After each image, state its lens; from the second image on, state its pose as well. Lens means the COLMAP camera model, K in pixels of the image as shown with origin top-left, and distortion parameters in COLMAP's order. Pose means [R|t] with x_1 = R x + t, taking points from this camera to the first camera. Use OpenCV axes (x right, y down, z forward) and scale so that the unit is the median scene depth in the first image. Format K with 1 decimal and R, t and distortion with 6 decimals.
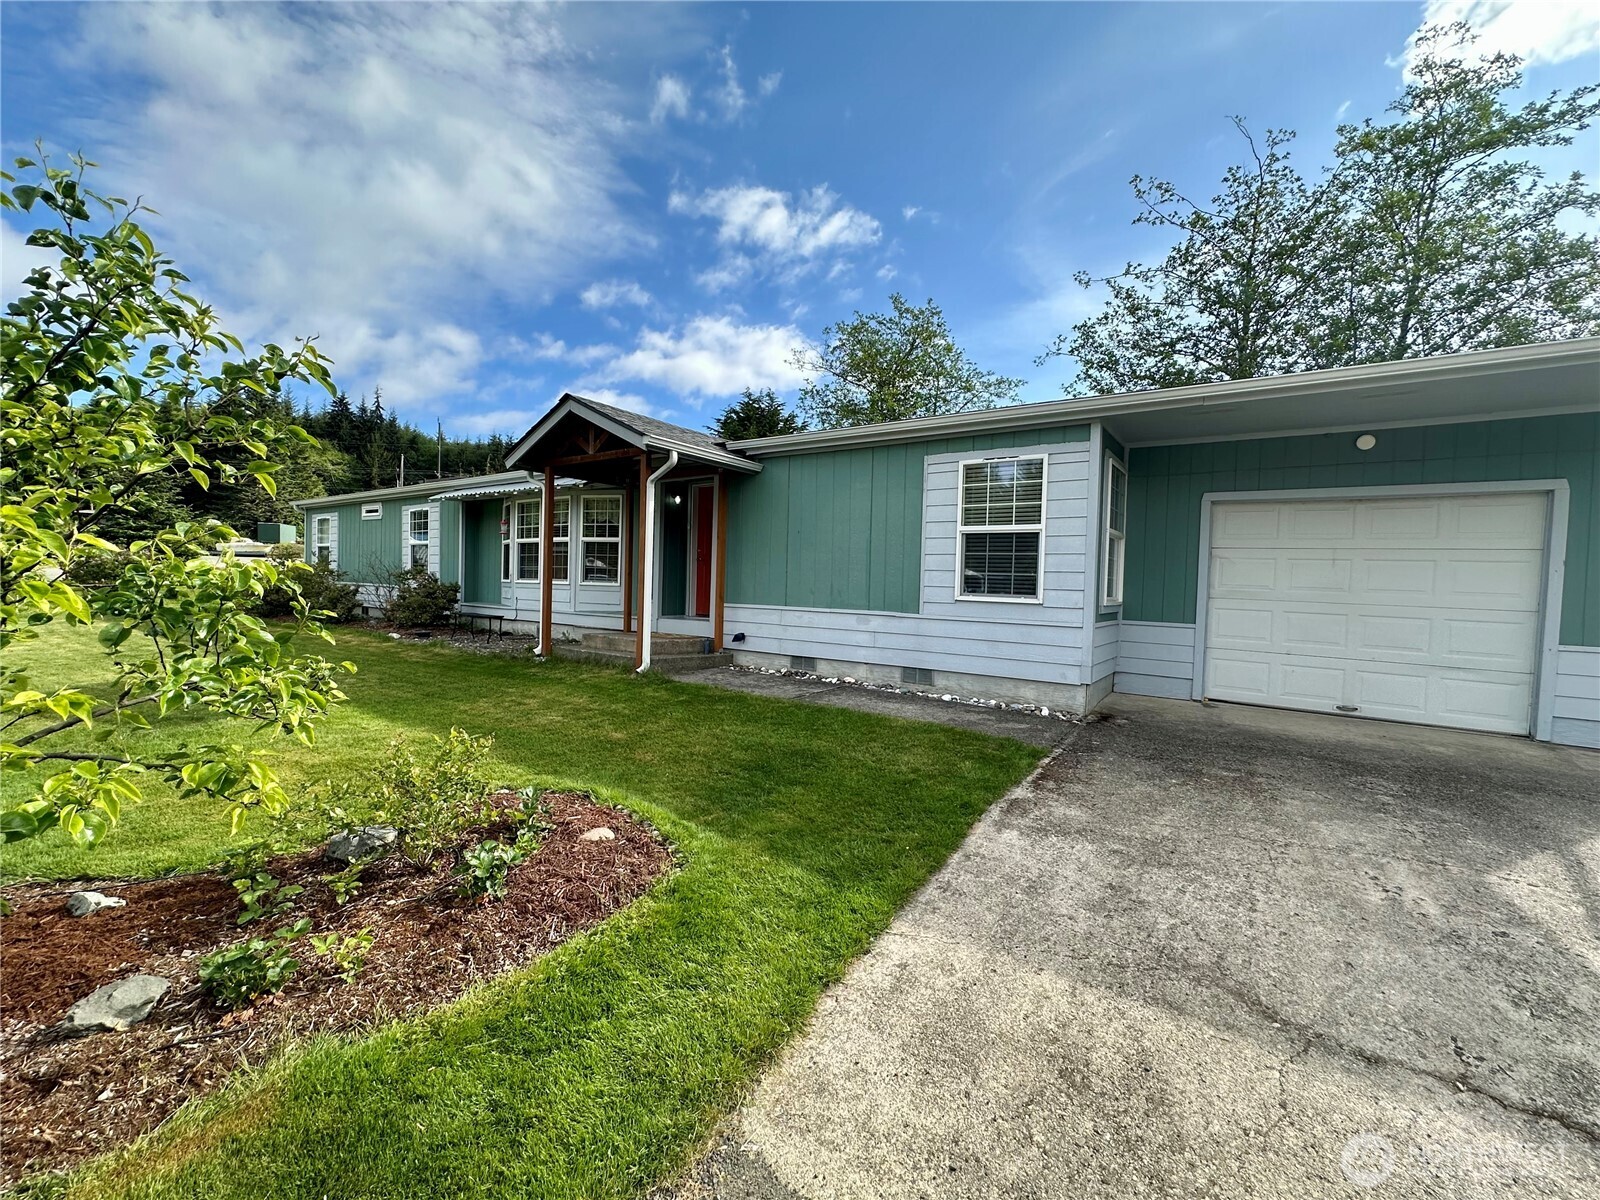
lens RADIAL K [[637.9, 0, 796.6], [0, 637.9, 601.6], [0, 0, 1]] dist [0.000612, -0.000922]
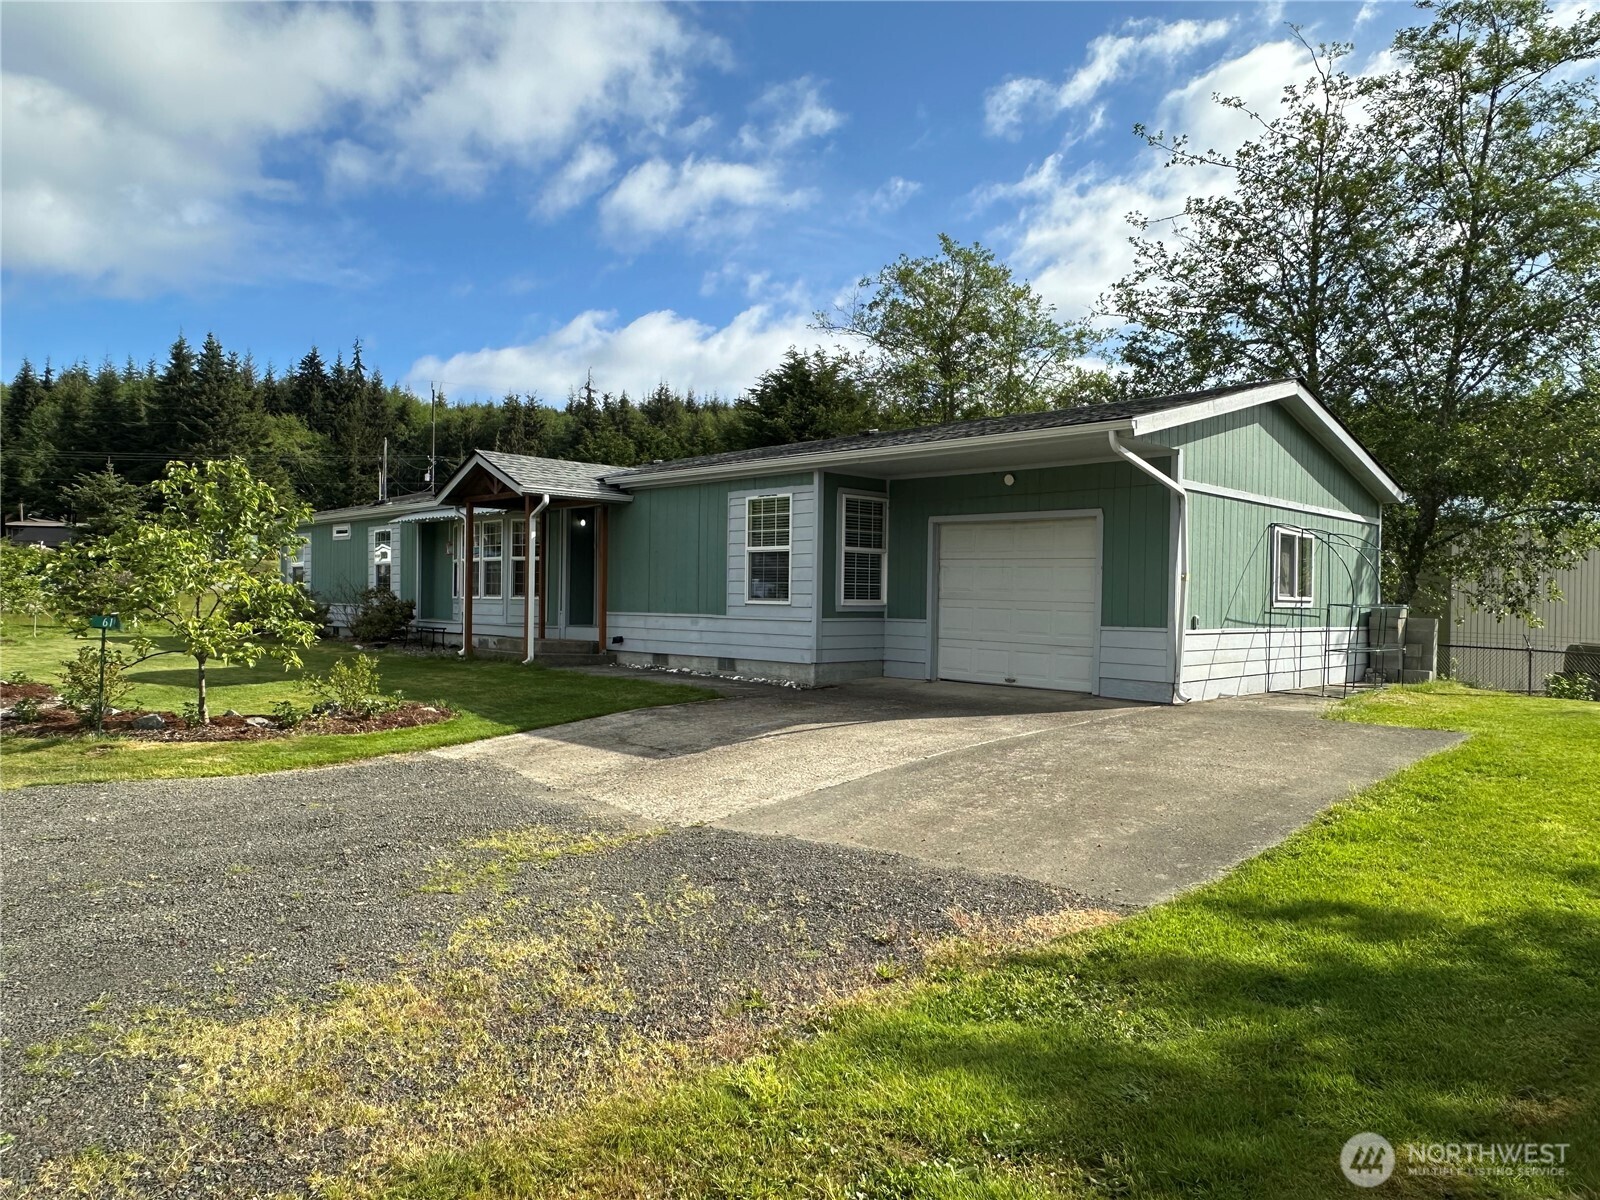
lens RADIAL K [[1029.8, 0, 808.0], [0, 1029.8, 604.7], [0, 0, 1]] dist [0.001241, -0.005826]
pose [[0.985553, -0.014948, -0.168707, 0.580787], [0.010241, 0.999535, -0.028736, 0.048742], [0.169058, 0.026593, 0.985247, -0.831182]]
